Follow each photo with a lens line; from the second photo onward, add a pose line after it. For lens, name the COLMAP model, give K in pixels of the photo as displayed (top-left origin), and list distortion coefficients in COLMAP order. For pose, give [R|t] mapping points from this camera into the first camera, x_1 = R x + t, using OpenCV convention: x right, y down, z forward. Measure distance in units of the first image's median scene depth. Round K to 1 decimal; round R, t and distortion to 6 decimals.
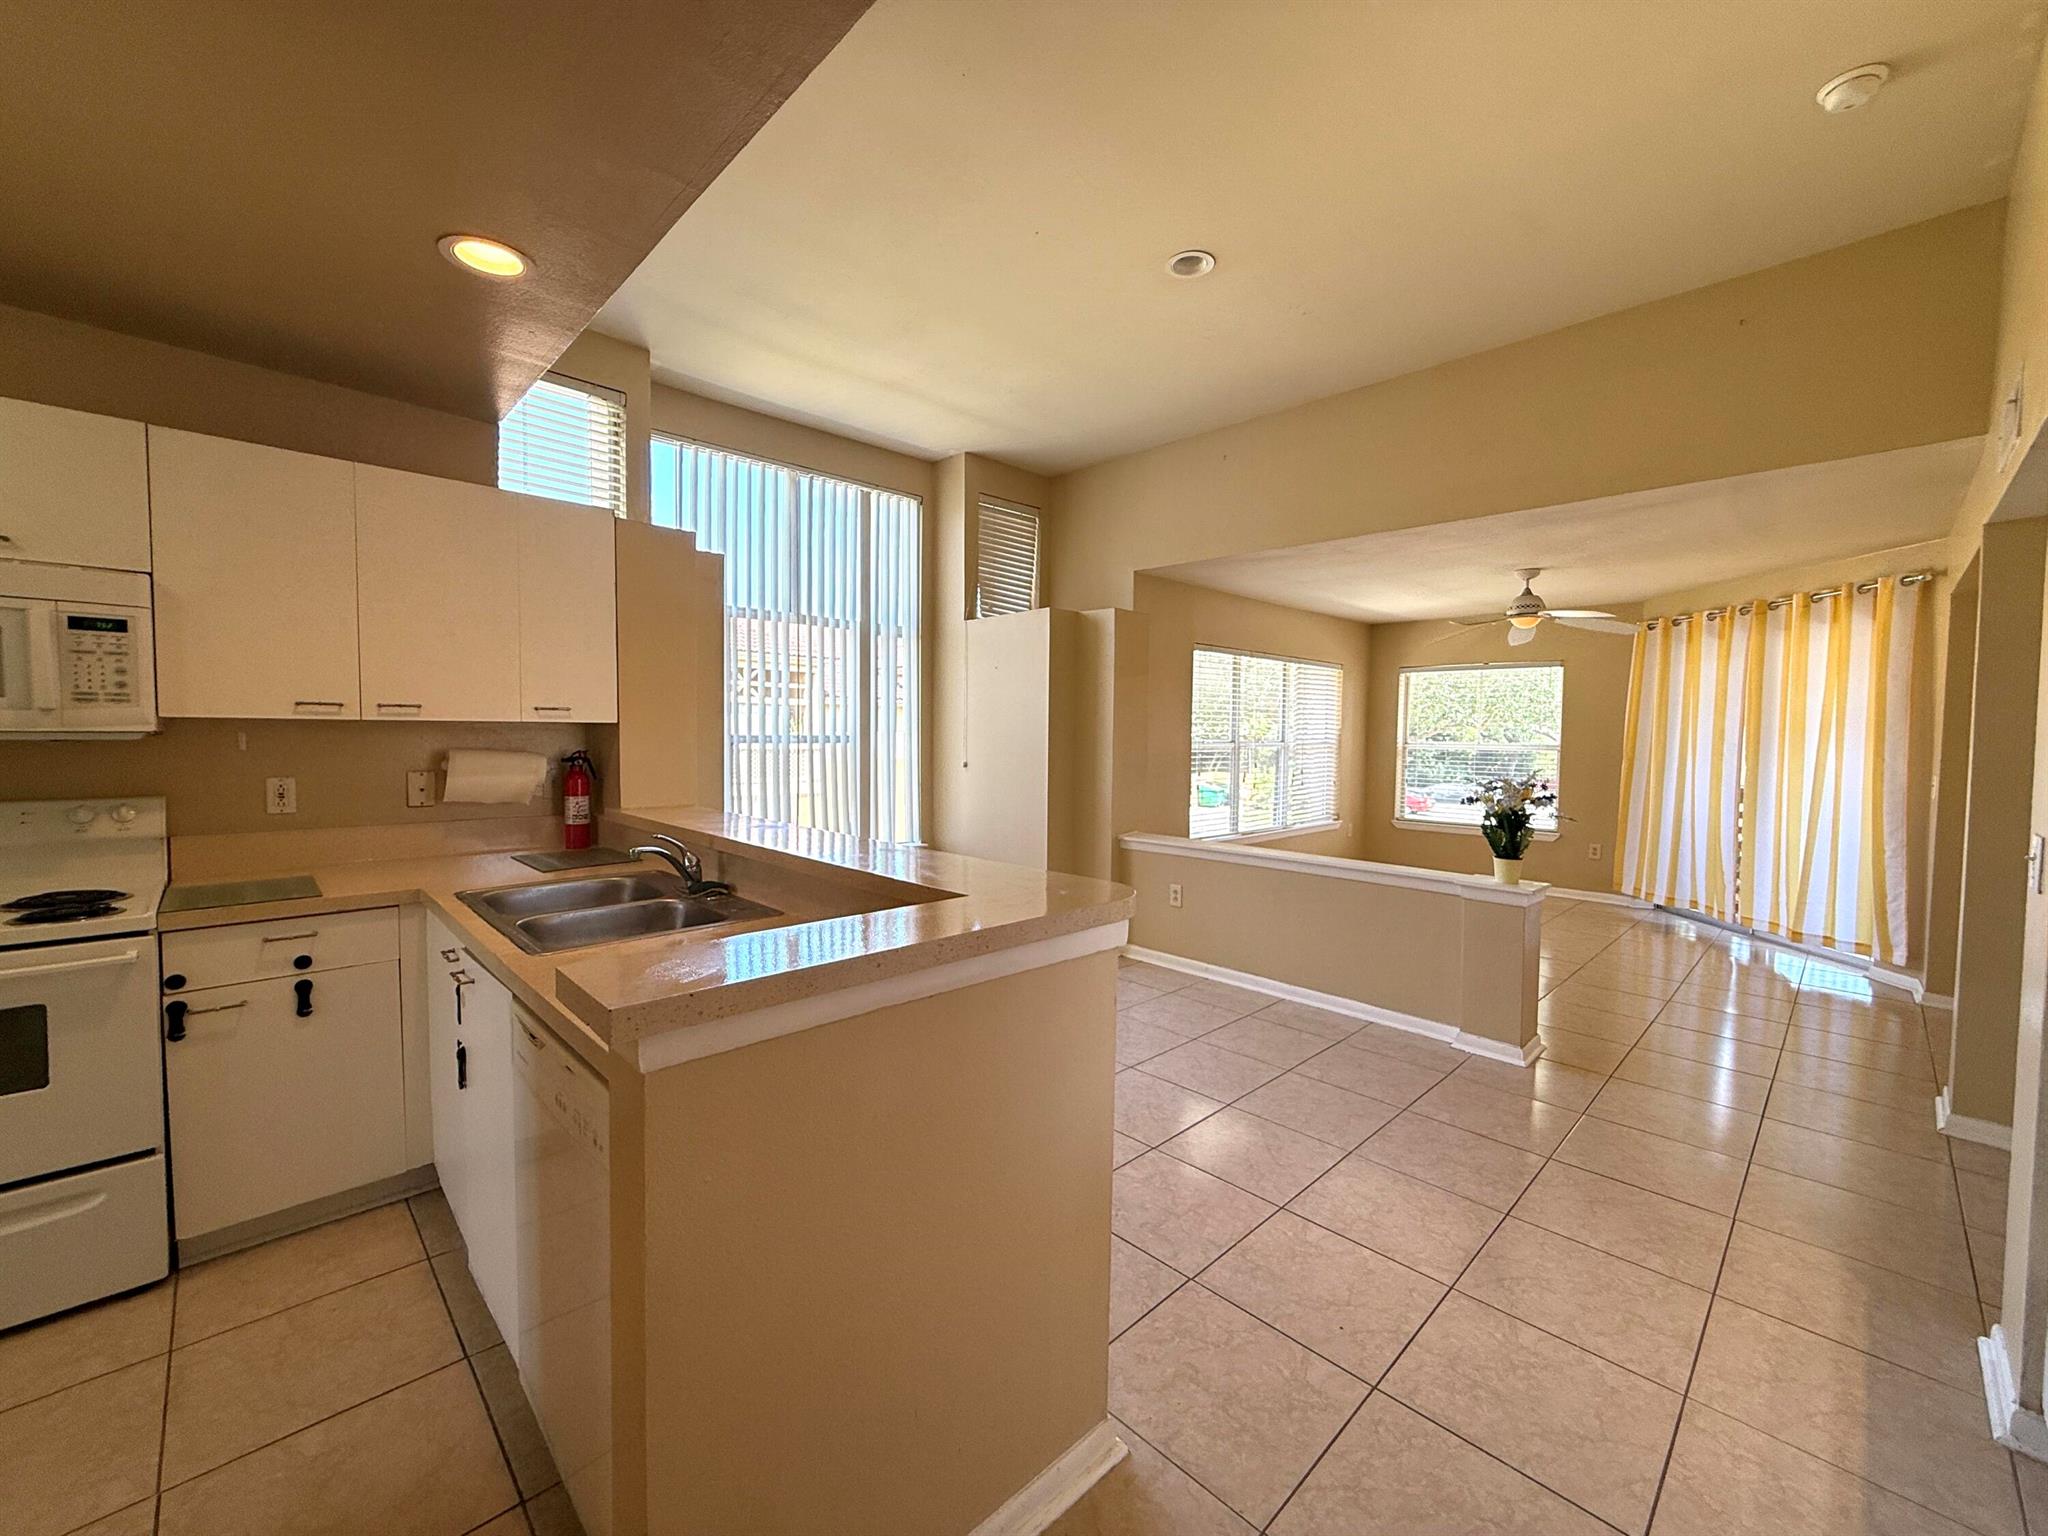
lens RADIAL K [[822.9, 0, 1012.6], [0, 822.9, 776.8], [0, 0, 1]] dist [0.001406, -0.000240]
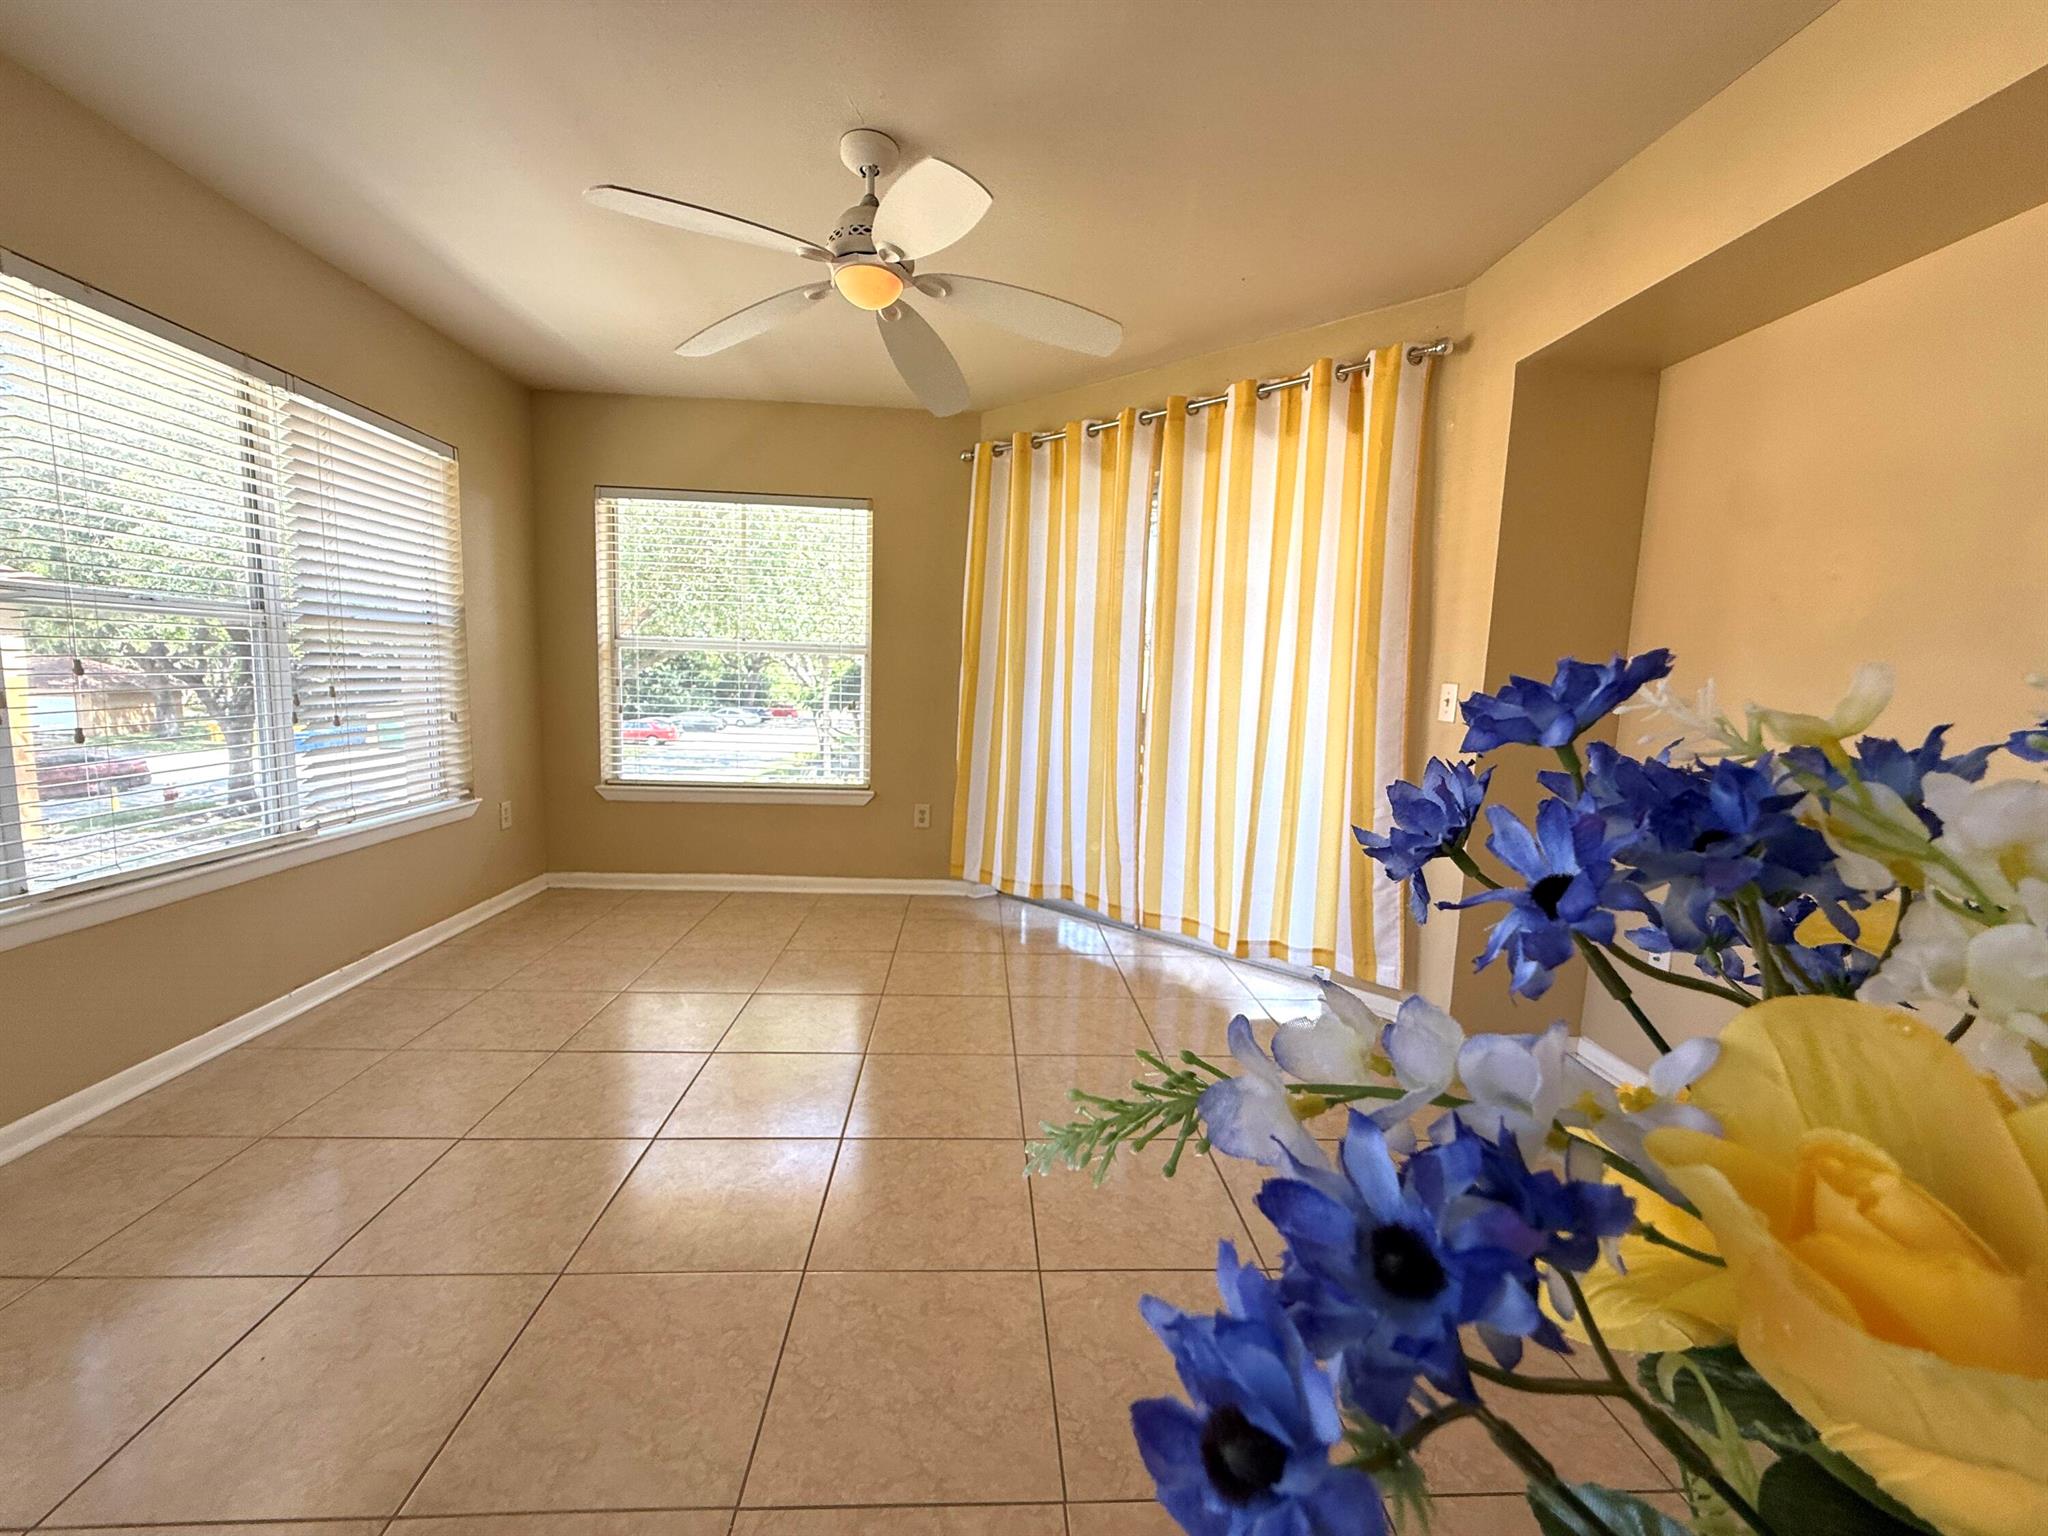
lens RADIAL K [[822.9, 0, 1026.6], [0, 822.9, 766.3], [0, 0, 1]] dist [0.001406, -0.000240]
pose [[0.645147, -0.071111, 0.760743, 0.474063], [0.014722, 0.996632, 0.080676, 0.005929], [-0.763917, -0.040848, 0.644020, 0.900046]]
